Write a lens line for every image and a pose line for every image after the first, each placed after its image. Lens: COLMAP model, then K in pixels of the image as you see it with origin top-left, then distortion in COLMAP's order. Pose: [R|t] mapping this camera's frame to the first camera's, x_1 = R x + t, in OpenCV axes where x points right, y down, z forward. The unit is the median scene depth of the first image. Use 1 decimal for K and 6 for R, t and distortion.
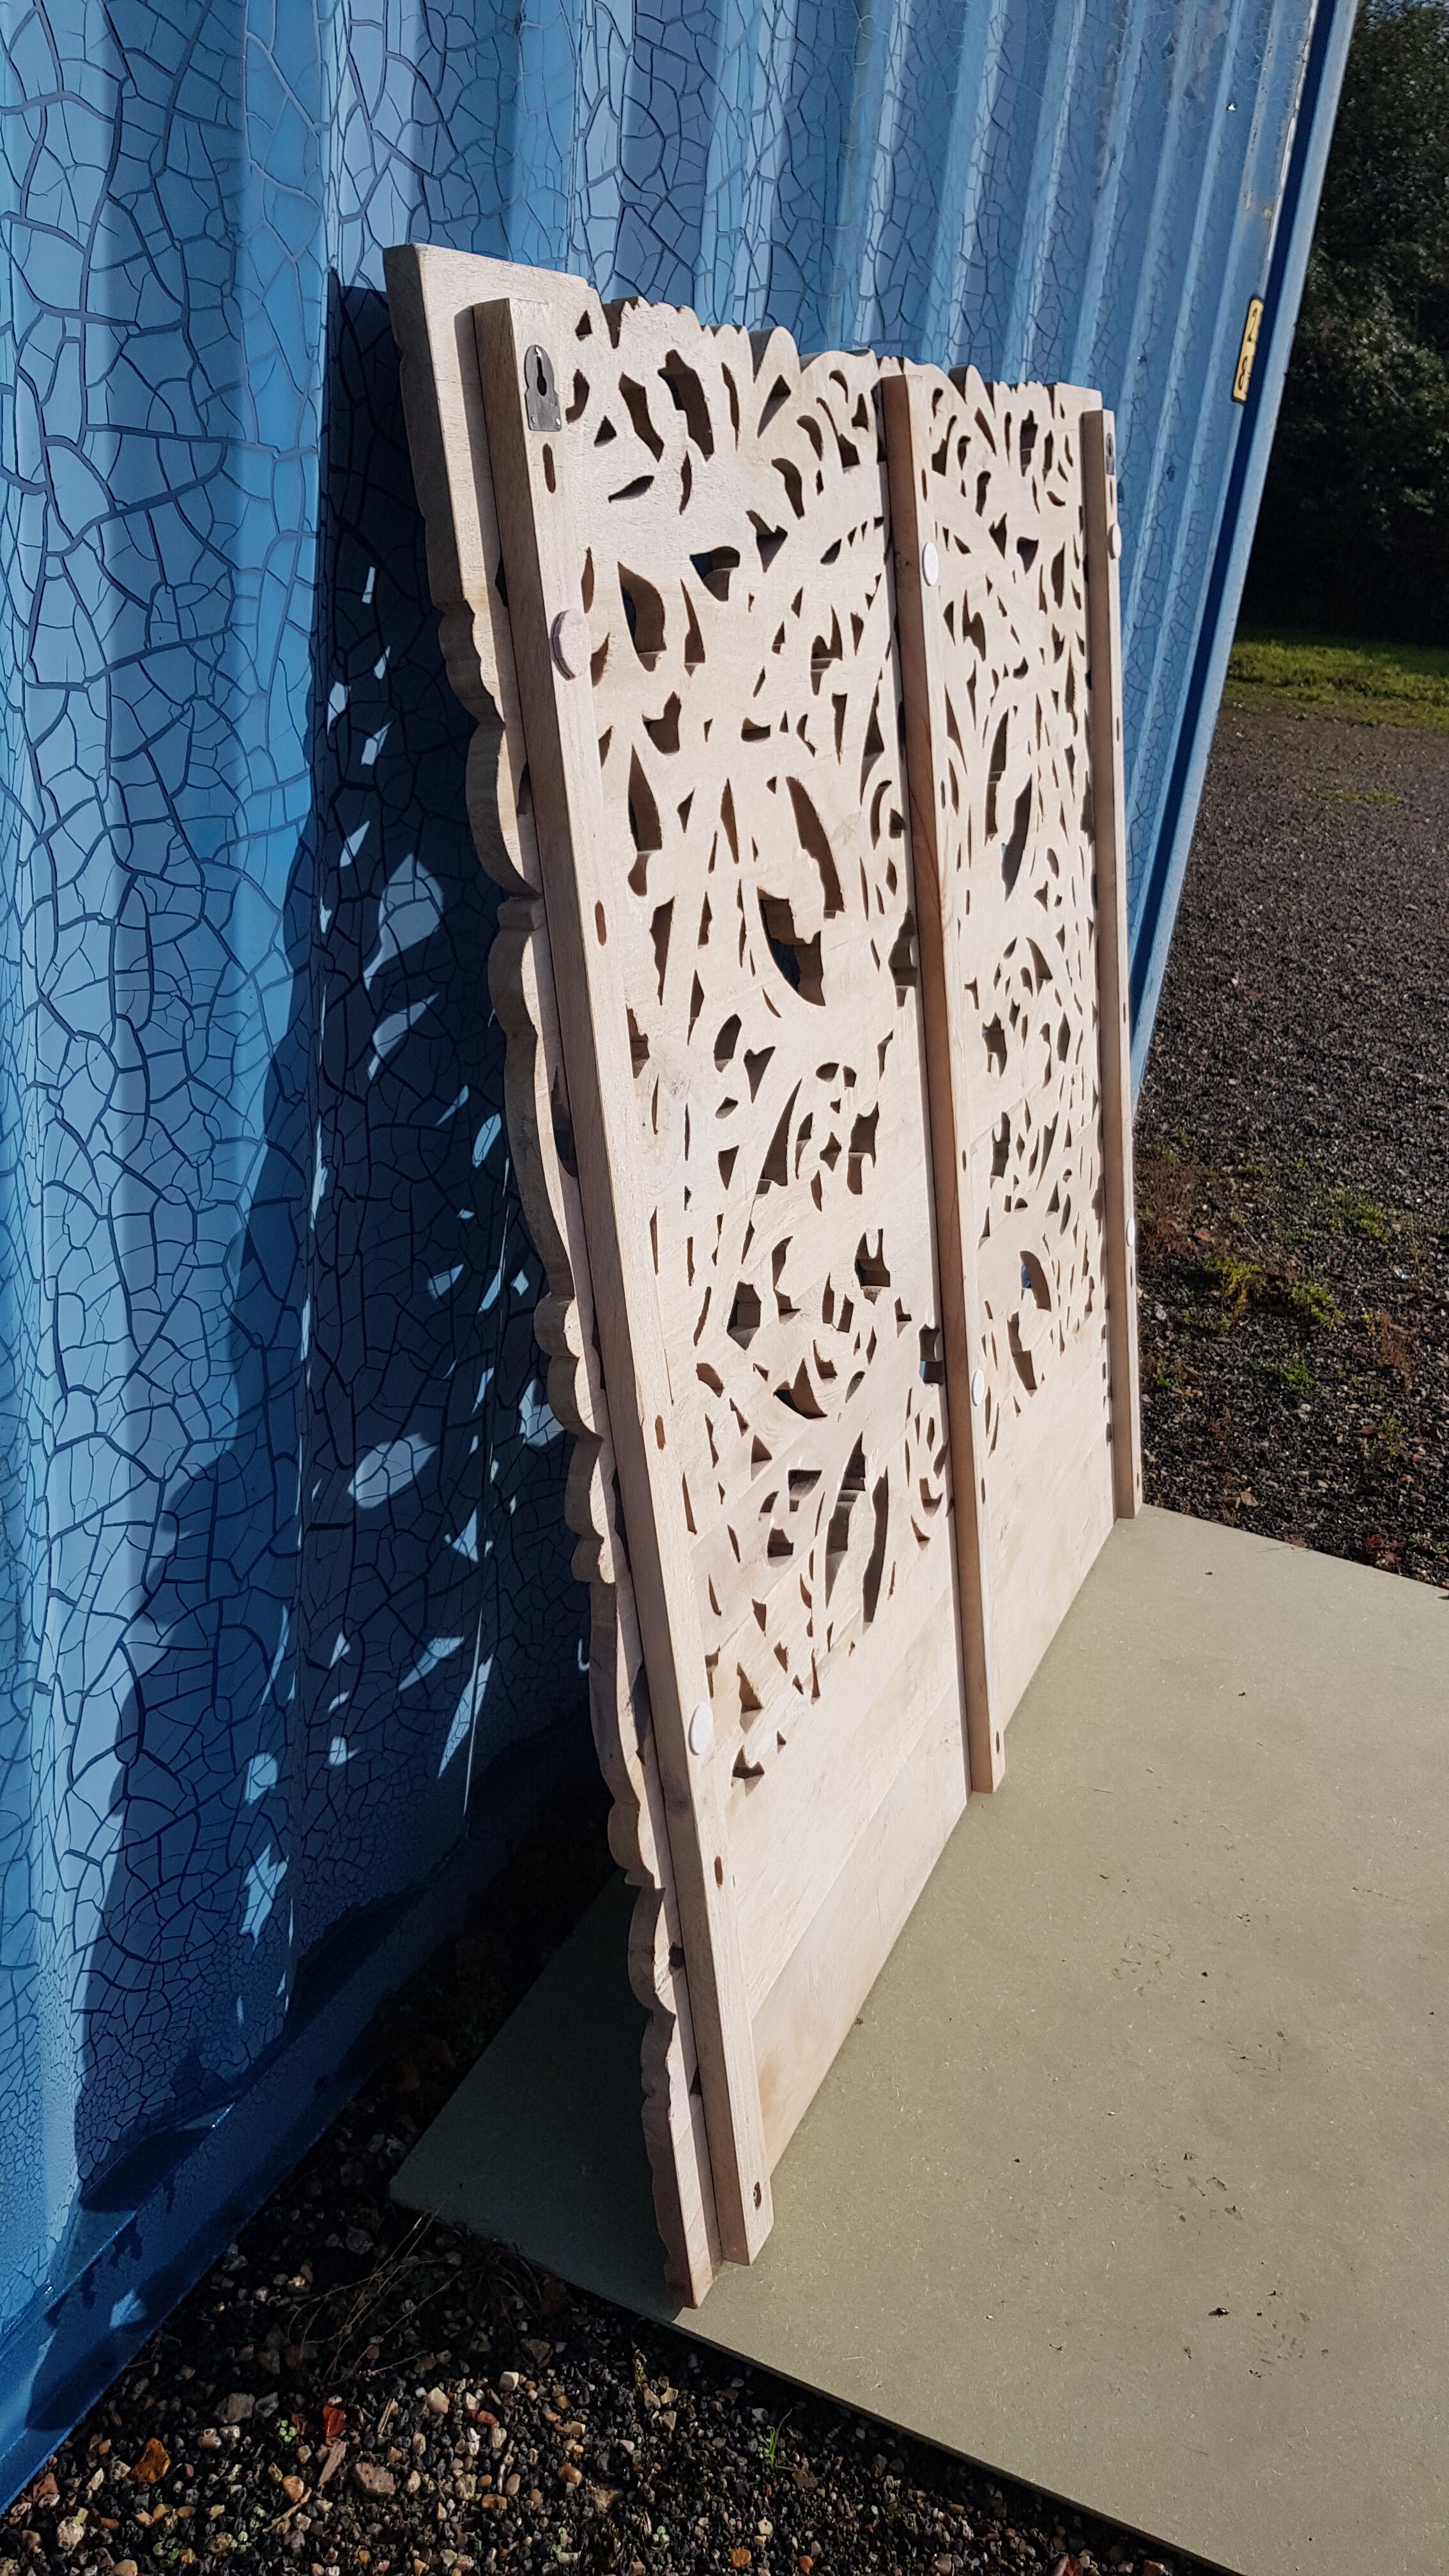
lens RADIAL K [[2003.6, 0, 727.2], [0, 2003.6, 1293.8], [0, 0, 1]] dist [0.038503, -0.093919]
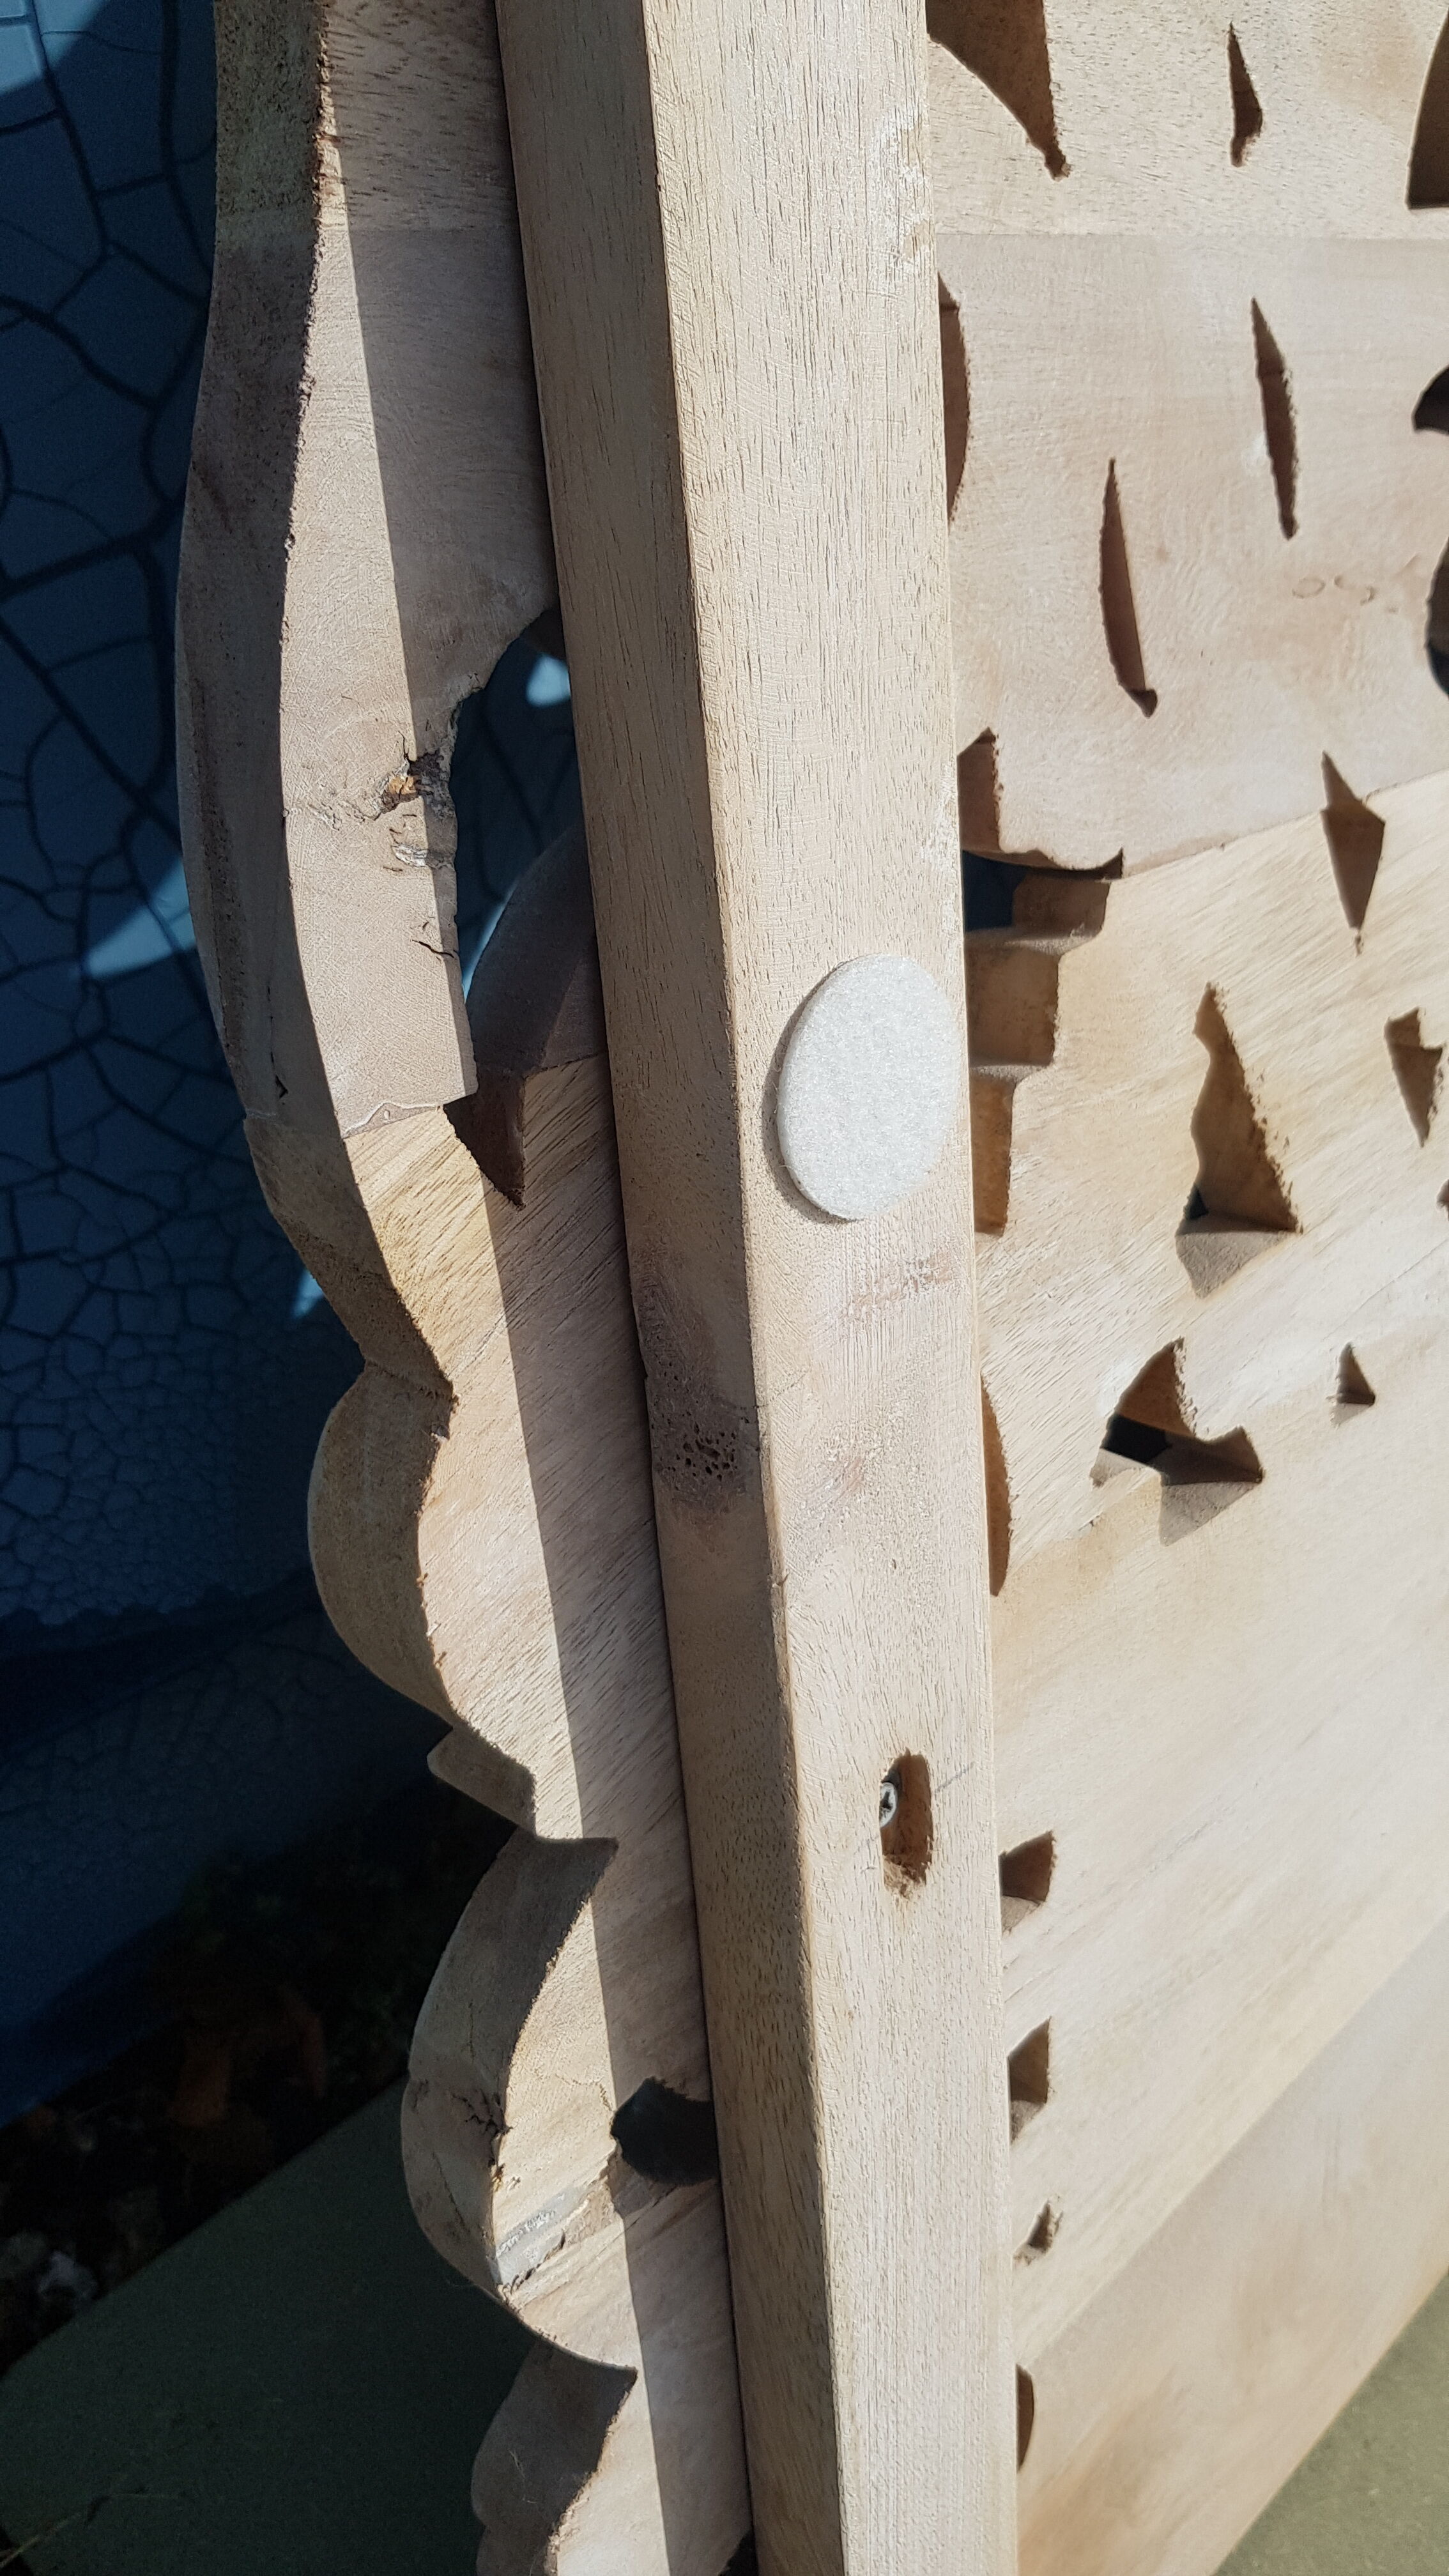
lens RADIAL K [[2003.6, 0, 730.1], [0, 2003.6, 1288.9], [0, 0, 1]] dist [0.038503, -0.093919]
pose [[0.930514, 0.170309, -0.324251, 0.037566], [-0.136201, 0.982725, 0.125304, 0.206683], [0.339990, -0.072434, 0.937636, 0.792445]]
